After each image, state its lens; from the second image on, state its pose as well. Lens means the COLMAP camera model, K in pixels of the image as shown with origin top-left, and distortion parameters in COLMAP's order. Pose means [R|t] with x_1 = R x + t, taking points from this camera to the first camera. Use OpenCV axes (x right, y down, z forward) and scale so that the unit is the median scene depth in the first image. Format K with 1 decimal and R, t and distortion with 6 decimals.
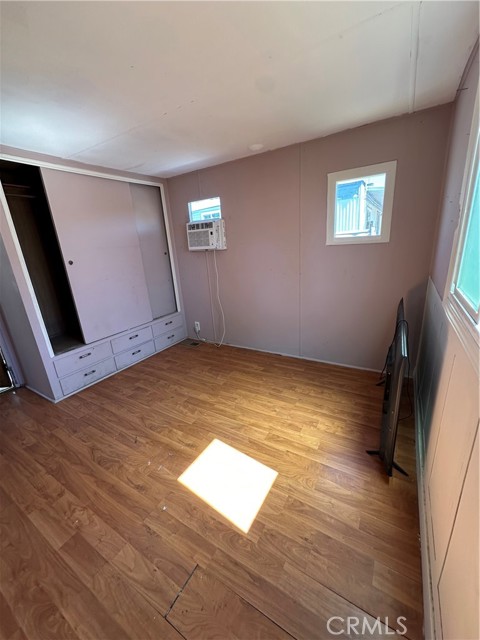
lens RADIAL K [[256.2, 0, 240.0], [0, 256.2, 320.0], [0, 0, 1]] dist [-0.003934, 0.000308]
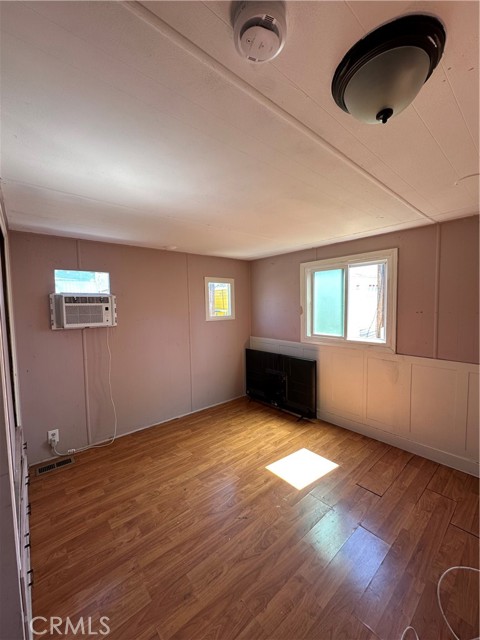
lens RADIAL K [[256.2, 0, 240.0], [0, 256.2, 320.0], [0, 0, 1]] dist [-0.003934, 0.000308]
pose [[0.306265, 0.006260, 0.951926, -1.017851], [0.278143, 0.955753, -0.095772, -0.107288], [-0.910406, 0.294104, 0.290972, 0.407495]]
